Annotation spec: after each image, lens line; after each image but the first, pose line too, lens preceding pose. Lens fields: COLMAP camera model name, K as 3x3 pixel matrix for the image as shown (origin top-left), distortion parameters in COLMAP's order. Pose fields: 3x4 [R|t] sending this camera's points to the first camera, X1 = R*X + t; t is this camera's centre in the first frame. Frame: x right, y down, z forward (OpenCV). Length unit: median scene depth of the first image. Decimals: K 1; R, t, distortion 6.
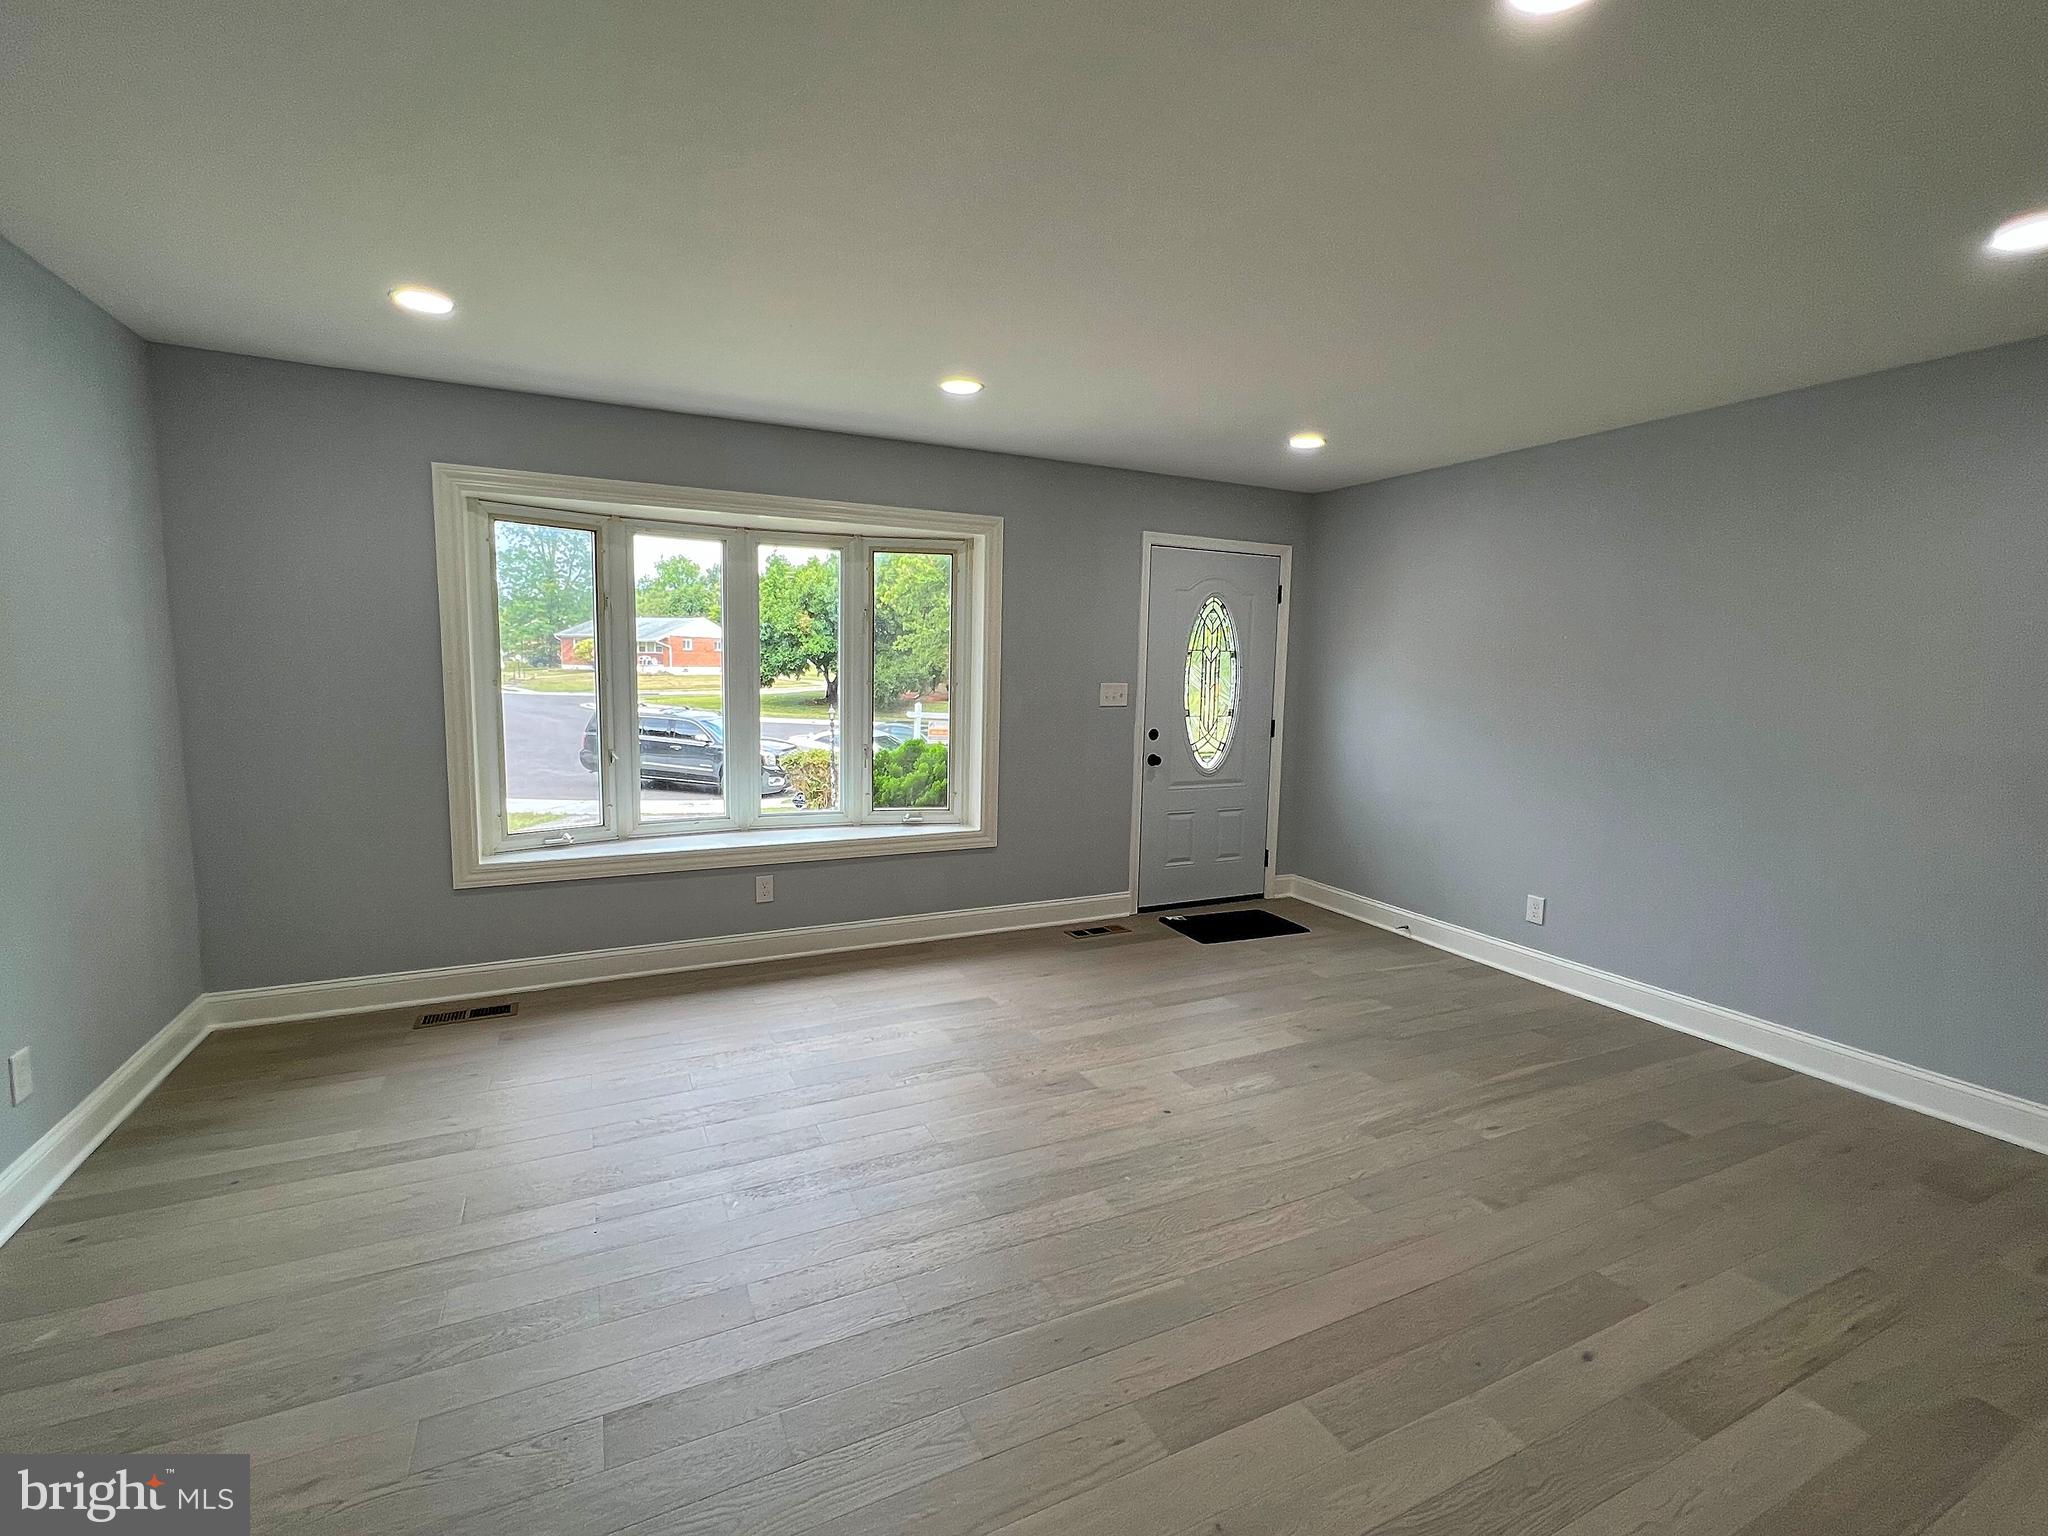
lens RADIAL K [[903.7, 0, 1016.2], [0, 903.7, 761.9], [0, 0, 1]] dist [-0.000366, -0.000566]
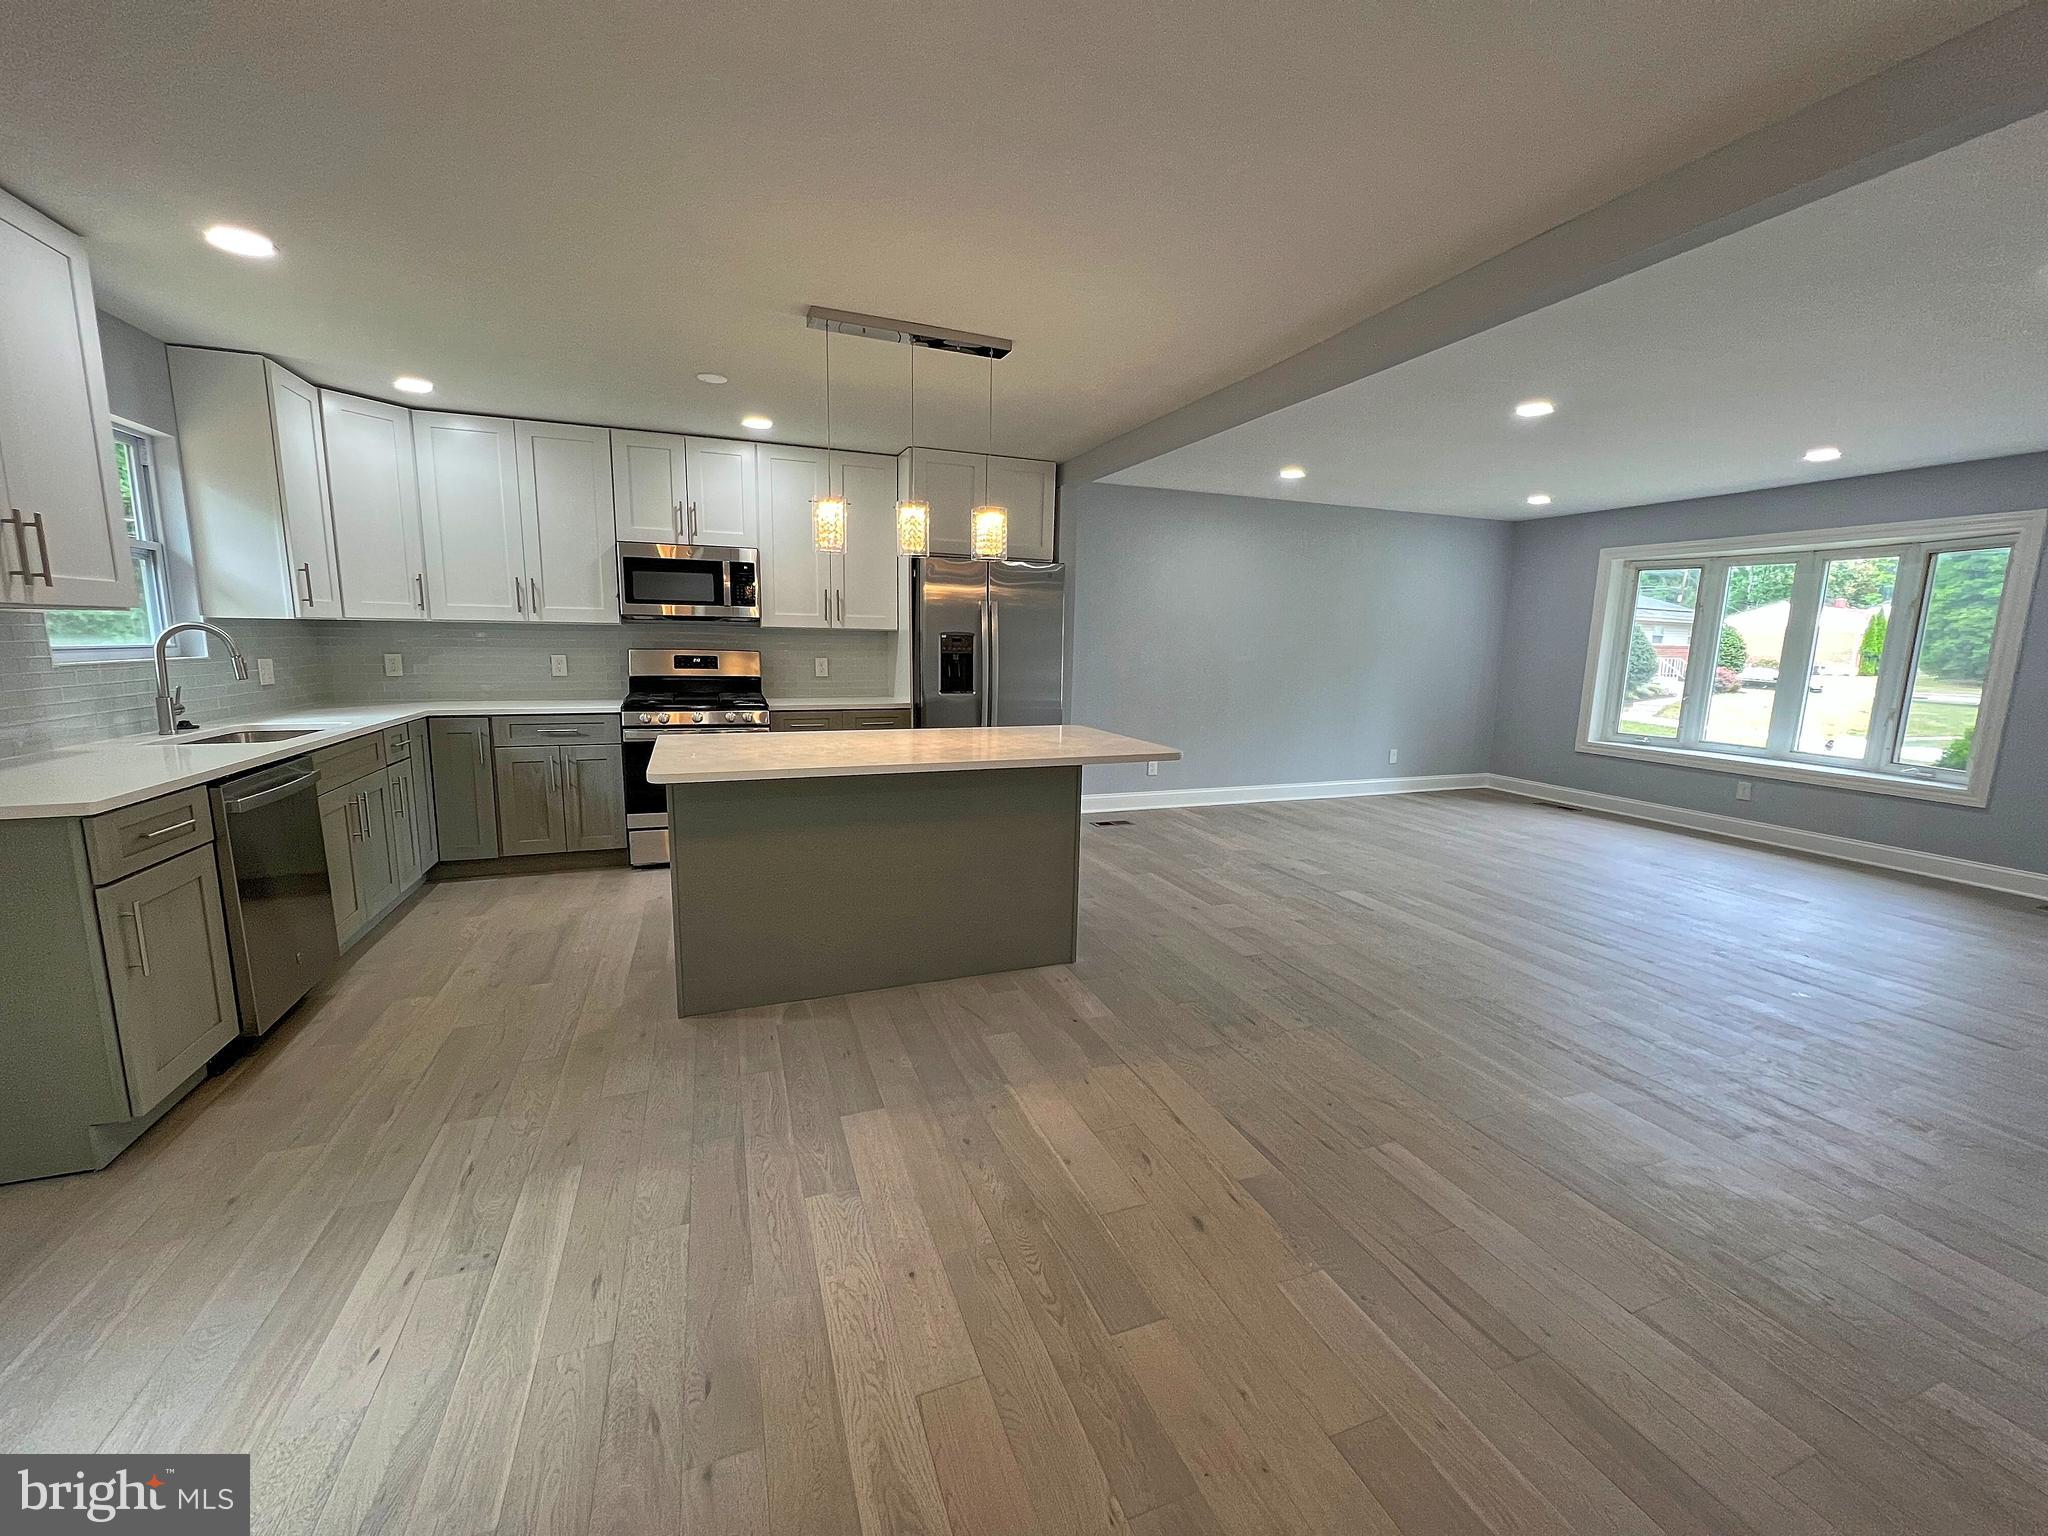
lens RADIAL K [[817.7, 0, 1016.0], [0, 817.7, 764.5], [0, 0, 1]] dist [-0.001234, 0.000737]
pose [[-0.091228, 0.133849, -0.986794, 1.074859], [-0.127609, 0.981185, 0.144886, 0.047360], [0.987620, 0.139141, -0.072431, -0.114007]]
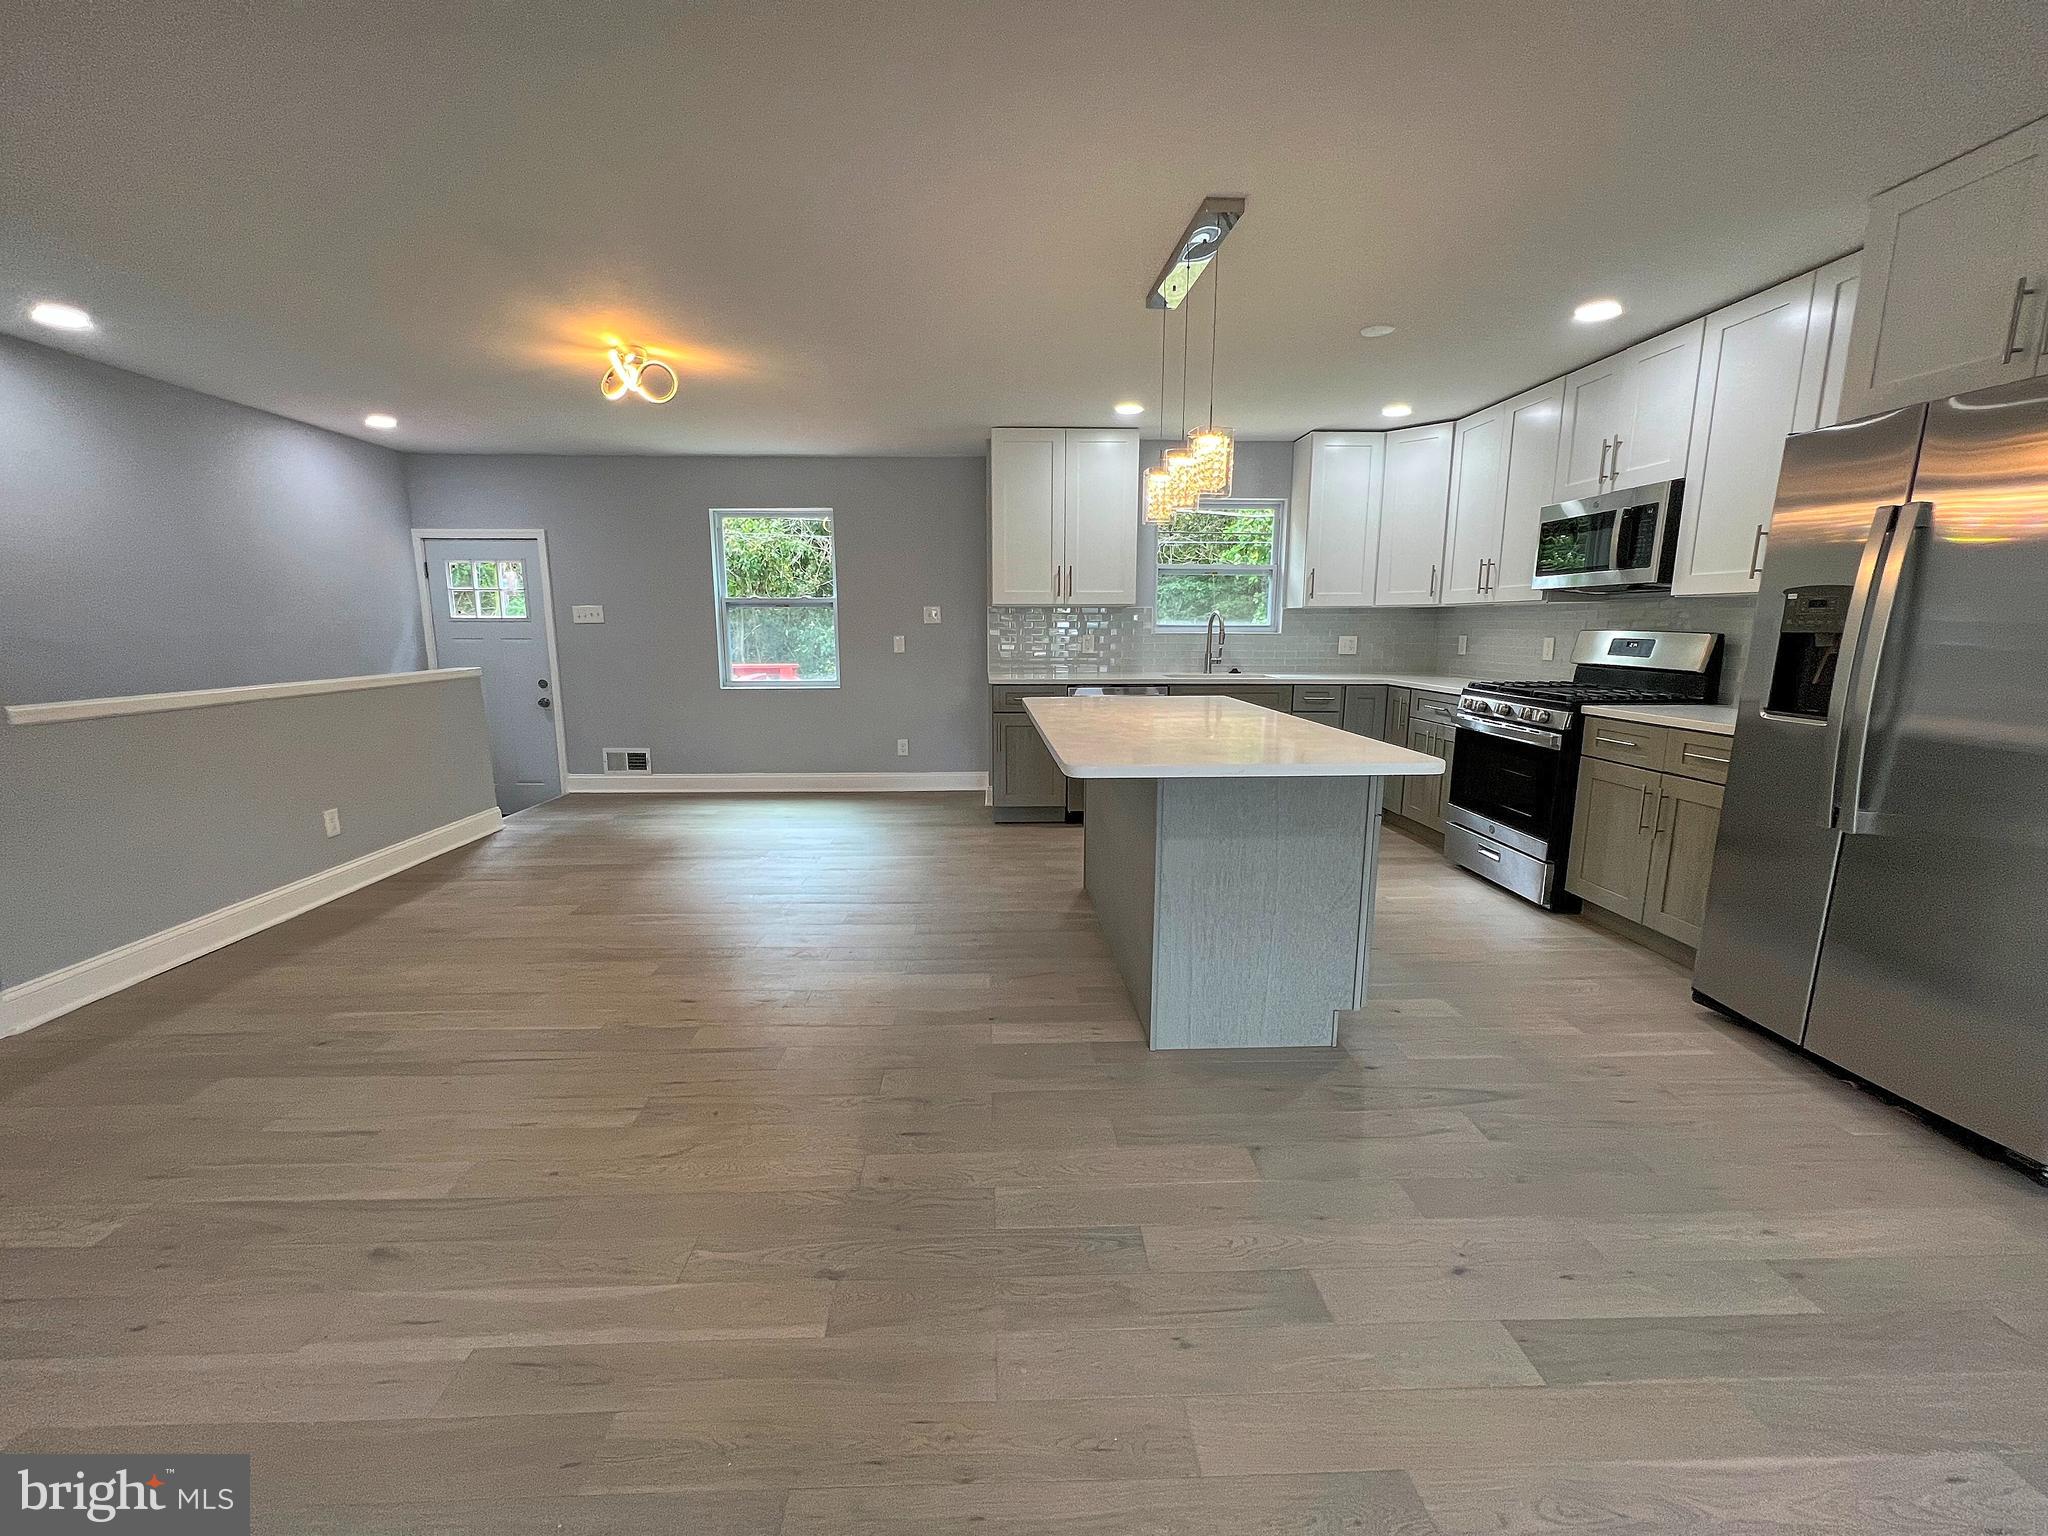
lens RADIAL K [[817.7, 0, 1014.8], [0, 817.7, 765.5], [0, 0, 1]] dist [-0.001234, 0.000737]
pose [[-0.914857, -0.087680, 0.394143, 0.266656], [0.026894, 0.960739, 0.276148, -0.001825], [-0.402881, 0.263236, -0.876581, 0.352991]]
